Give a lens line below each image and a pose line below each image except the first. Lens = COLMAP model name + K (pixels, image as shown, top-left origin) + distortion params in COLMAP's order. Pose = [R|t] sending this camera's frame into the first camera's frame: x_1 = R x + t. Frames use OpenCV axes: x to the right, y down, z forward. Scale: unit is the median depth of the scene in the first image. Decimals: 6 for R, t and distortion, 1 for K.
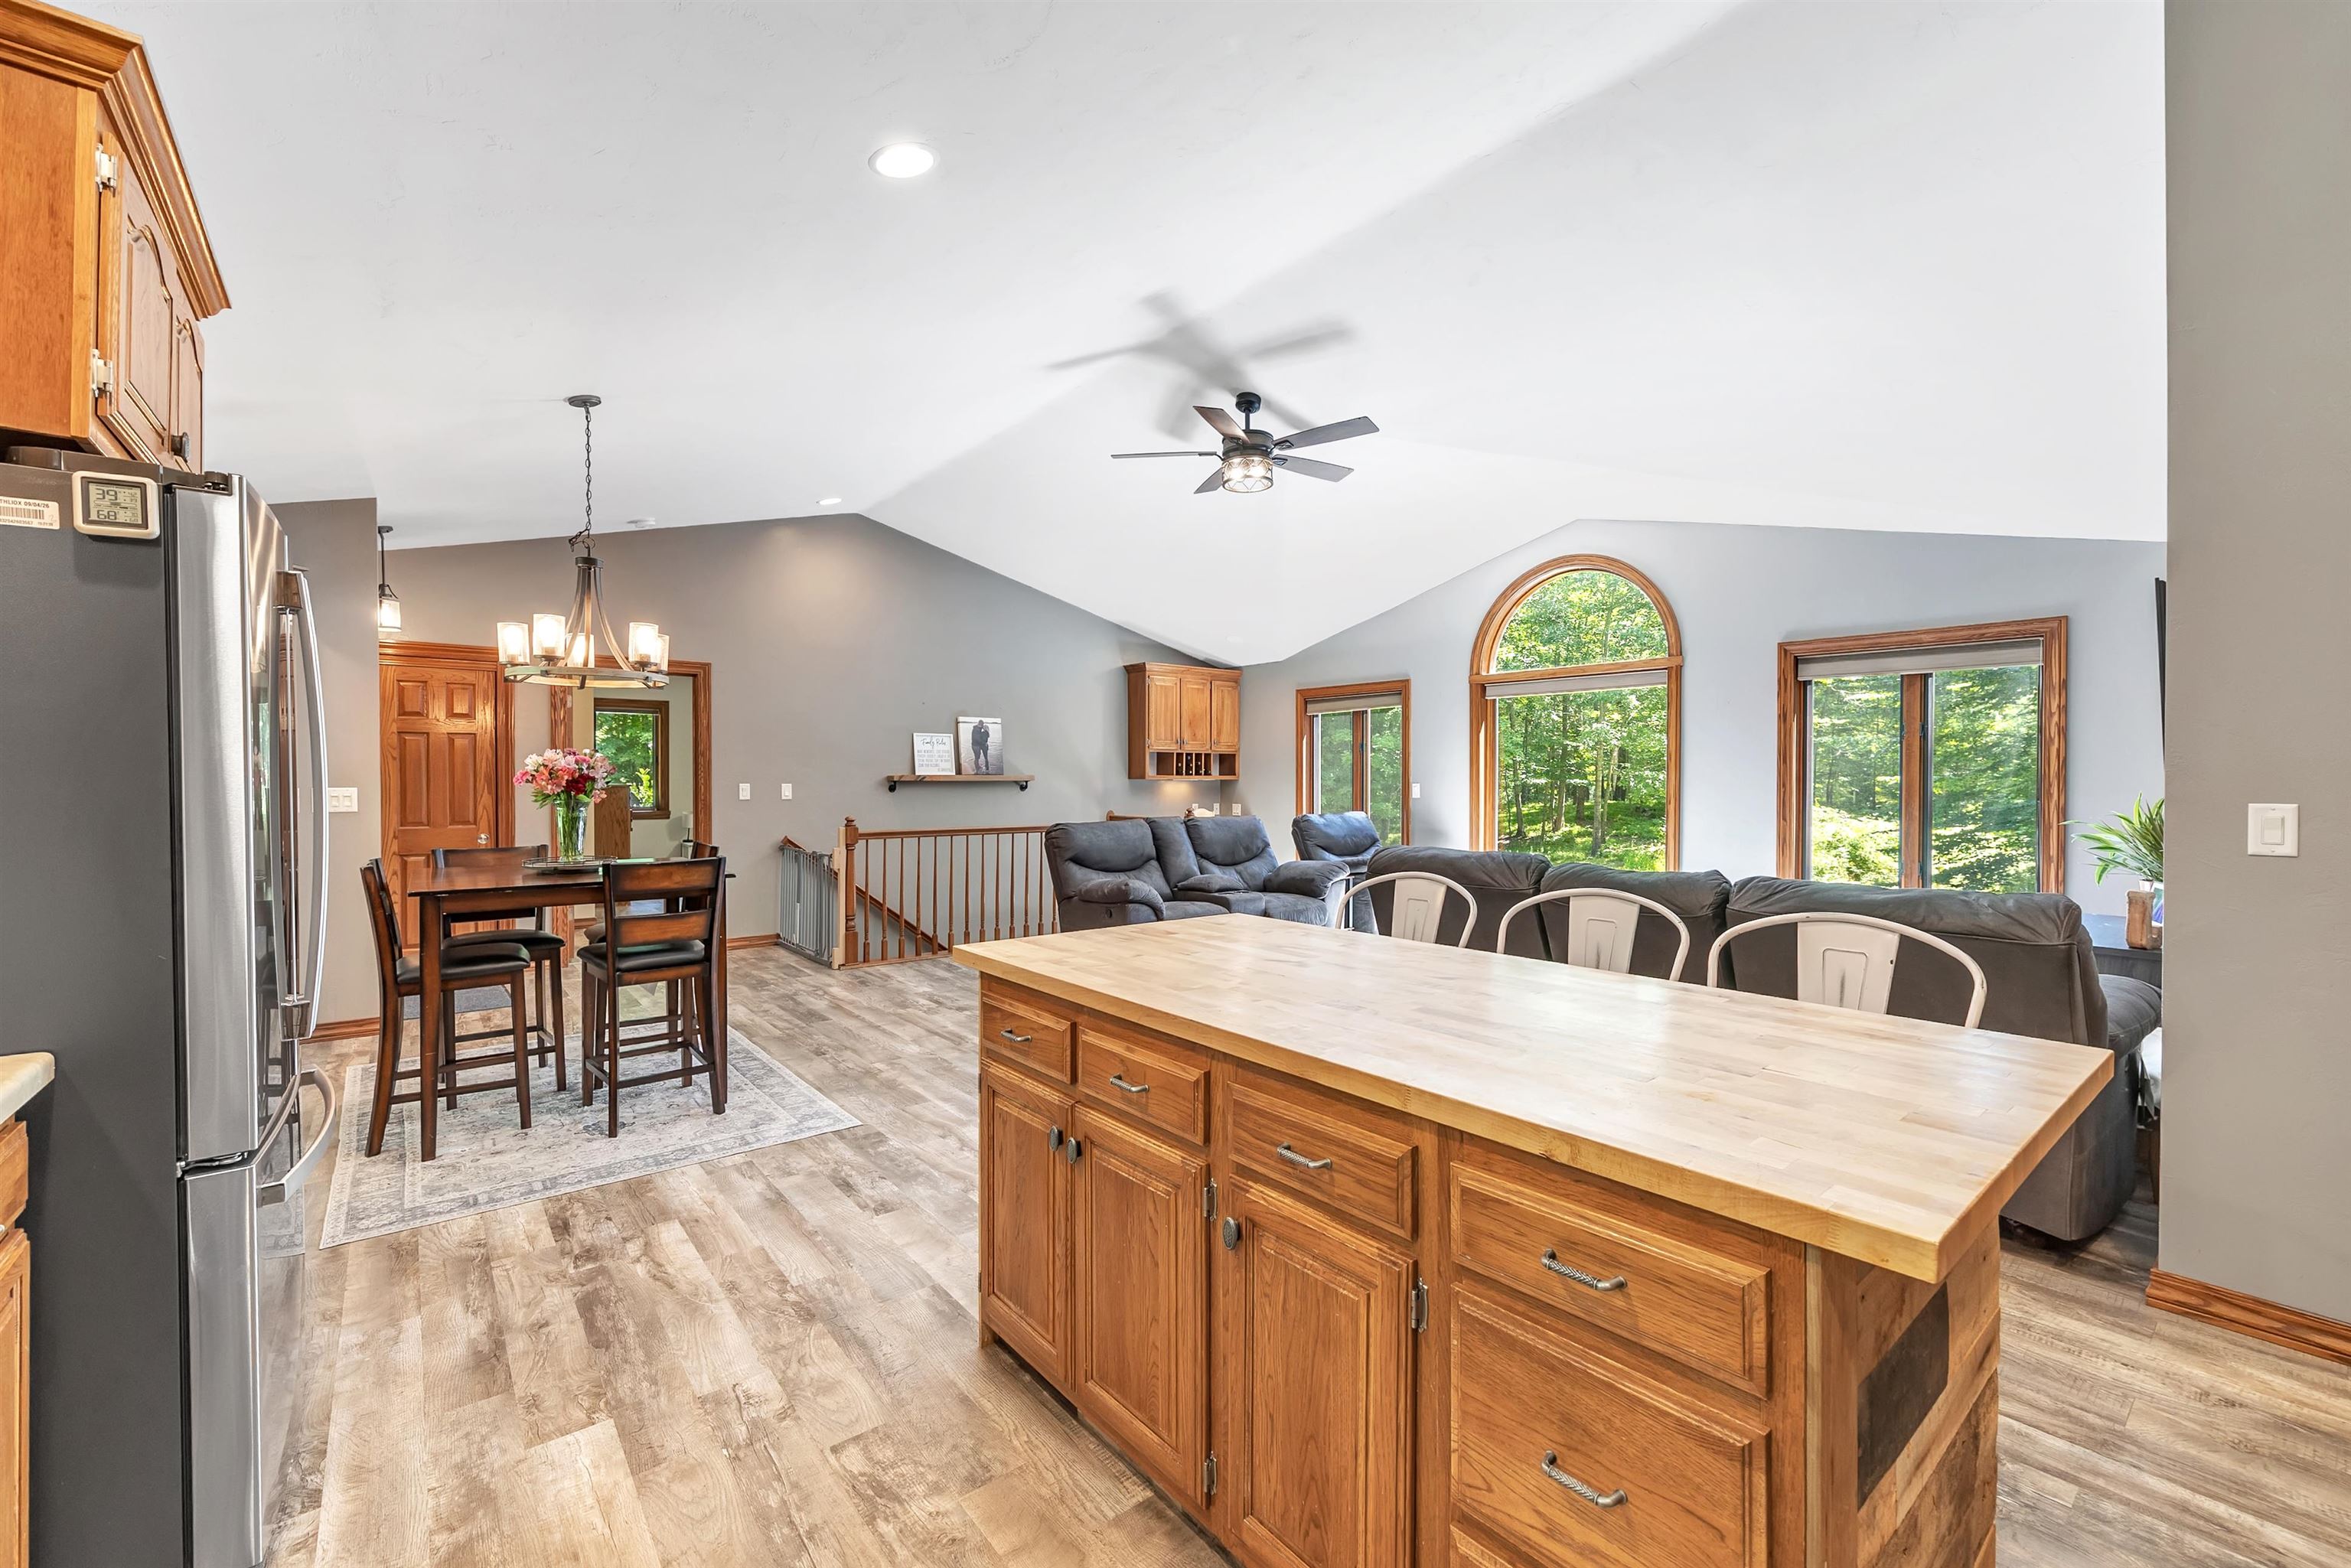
lens RADIAL K [[955.4, 0, 1161.0], [0, 955.4, 789.1], [0, 0, 1]] dist [0.002744, -0.001024]
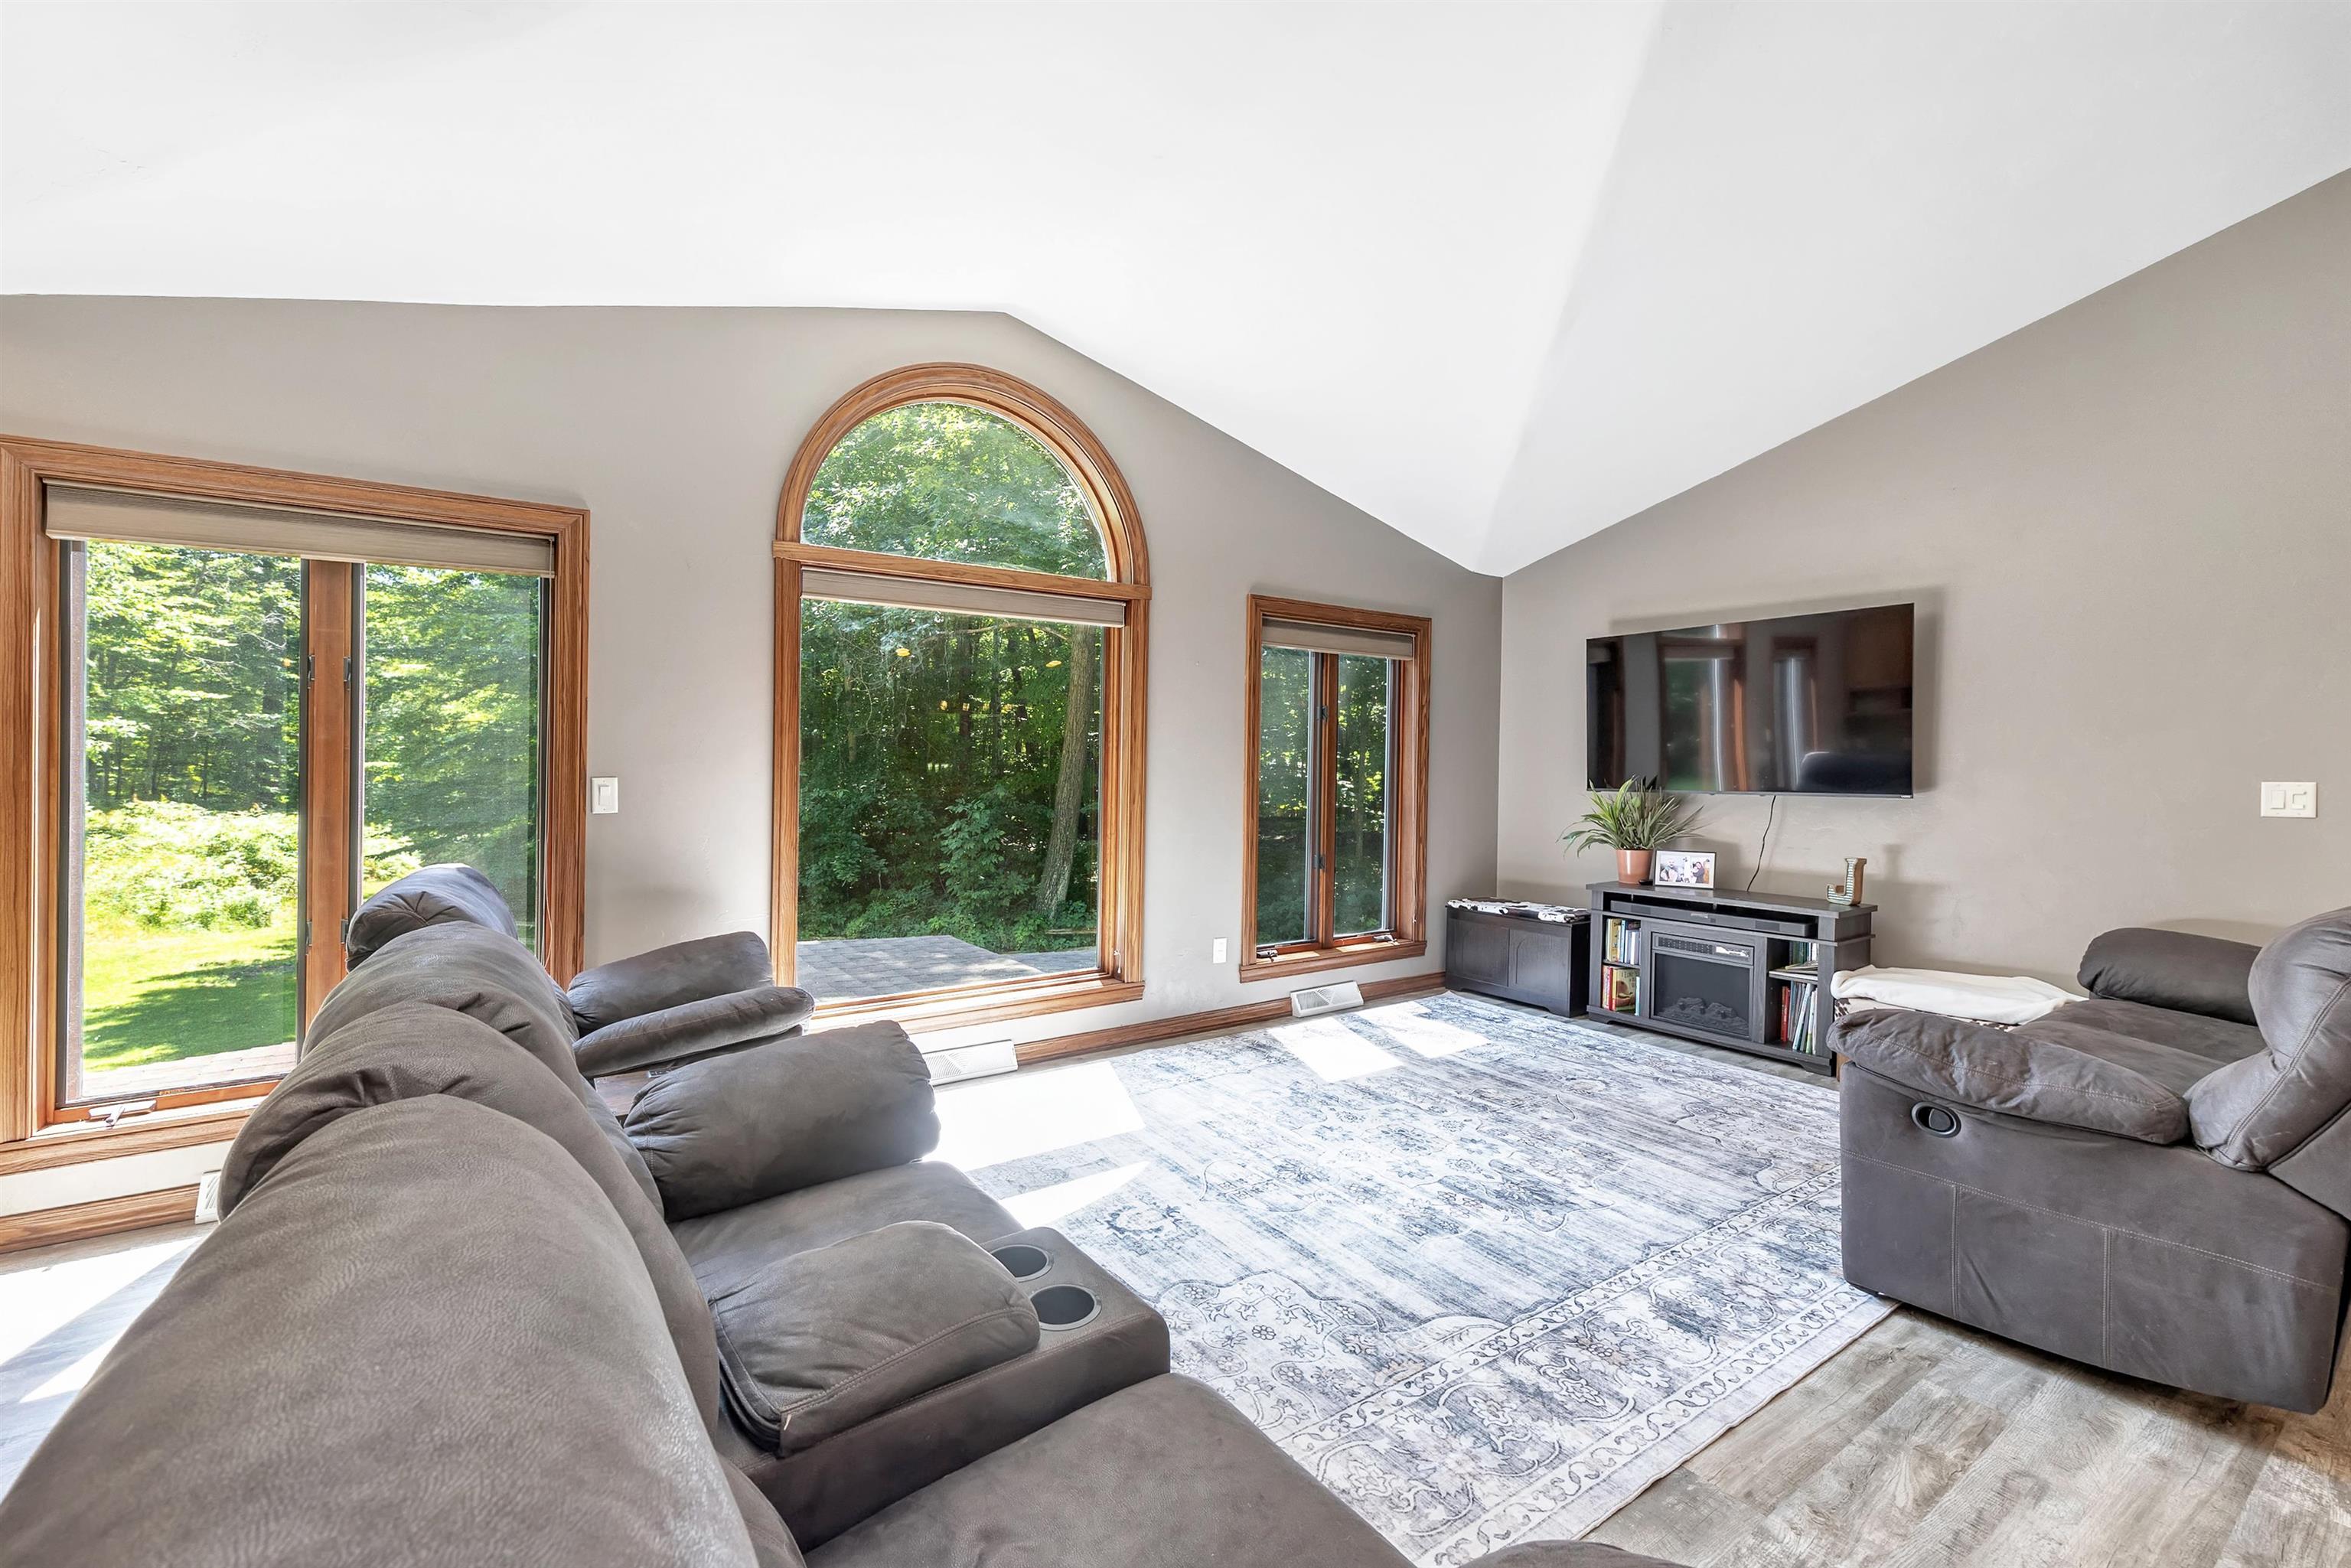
lens RADIAL K [[955.4, 0, 1149.6], [0, 955.4, 772.7], [0, 0, 1]] dist [0.002744, -0.001024]
pose [[0.078297, -0.003774, 0.996923, -0.221596], [0.007566, 0.999966, 0.003192, -0.008485], [-0.996901, 0.007293, 0.078323, 1.417209]]
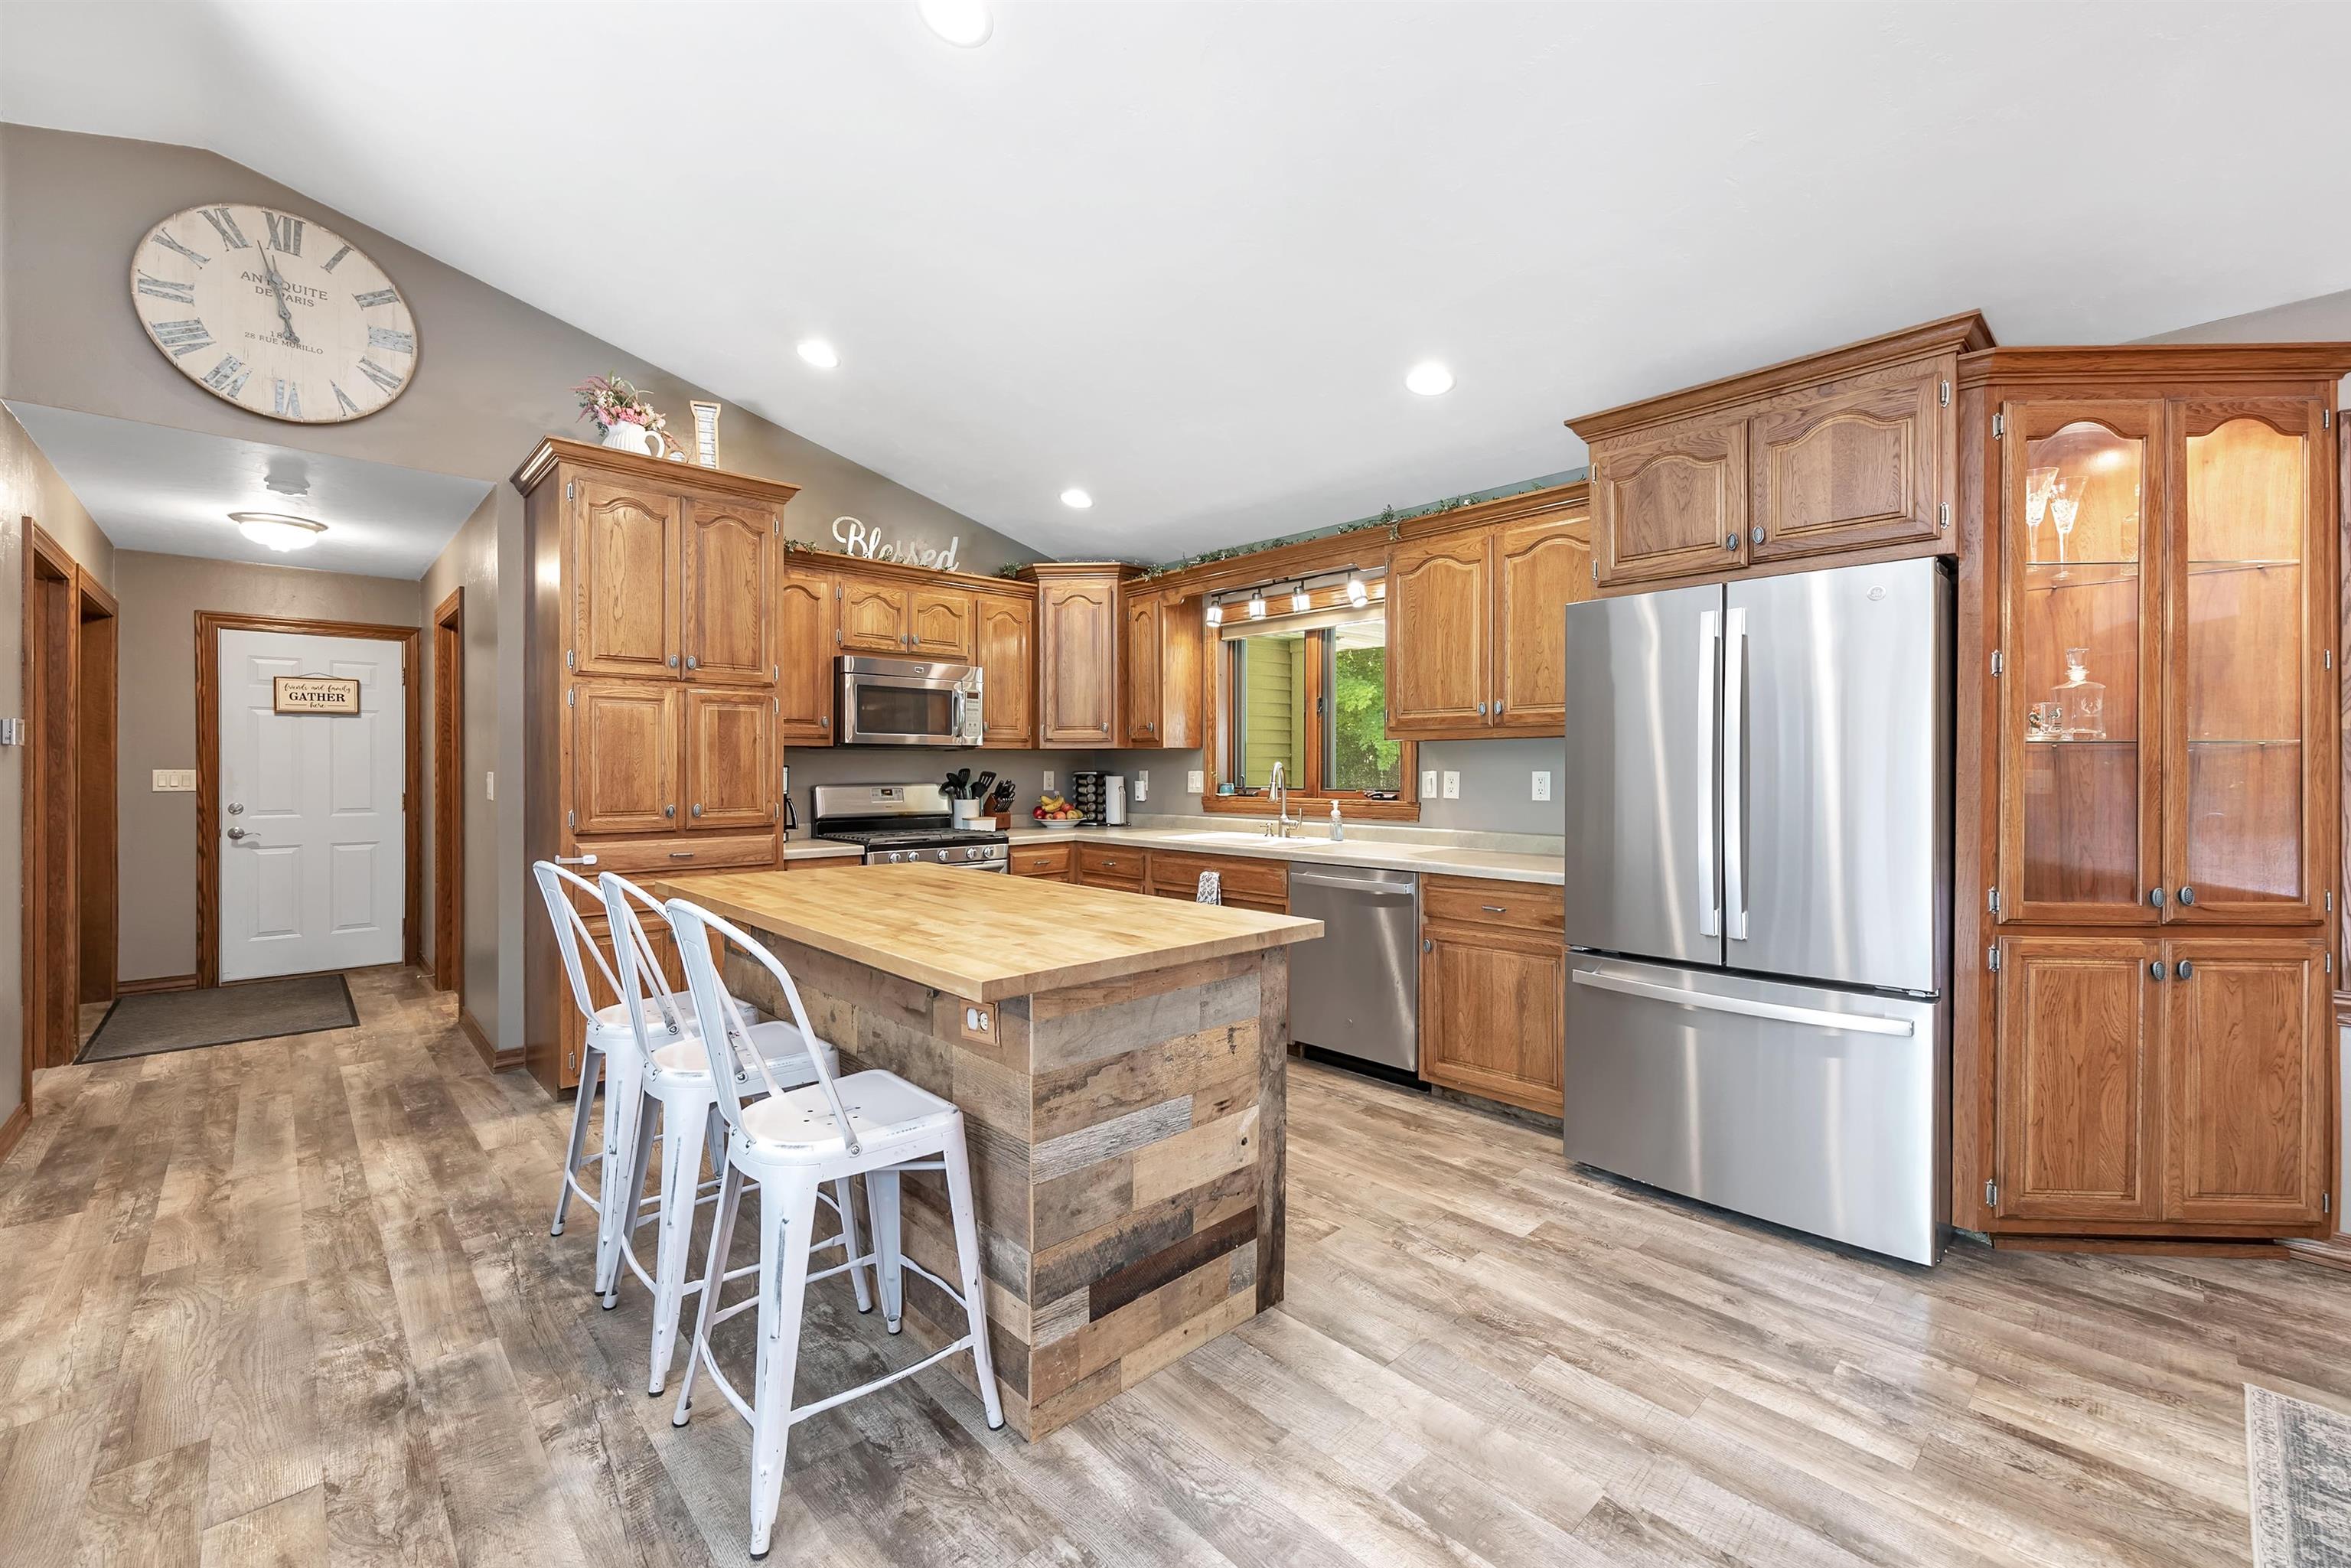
lens RADIAL K [[955.4, 0, 1167.1], [0, 955.4, 768.3], [0, 0, 1]] dist [0.002744, -0.001024]
pose [[-0.996710, -0.005661, -0.080854, 0.010502], [-0.006378, 0.999943, 0.008600, 0.001414], [0.080801, 0.009088, -0.996689, 1.009131]]
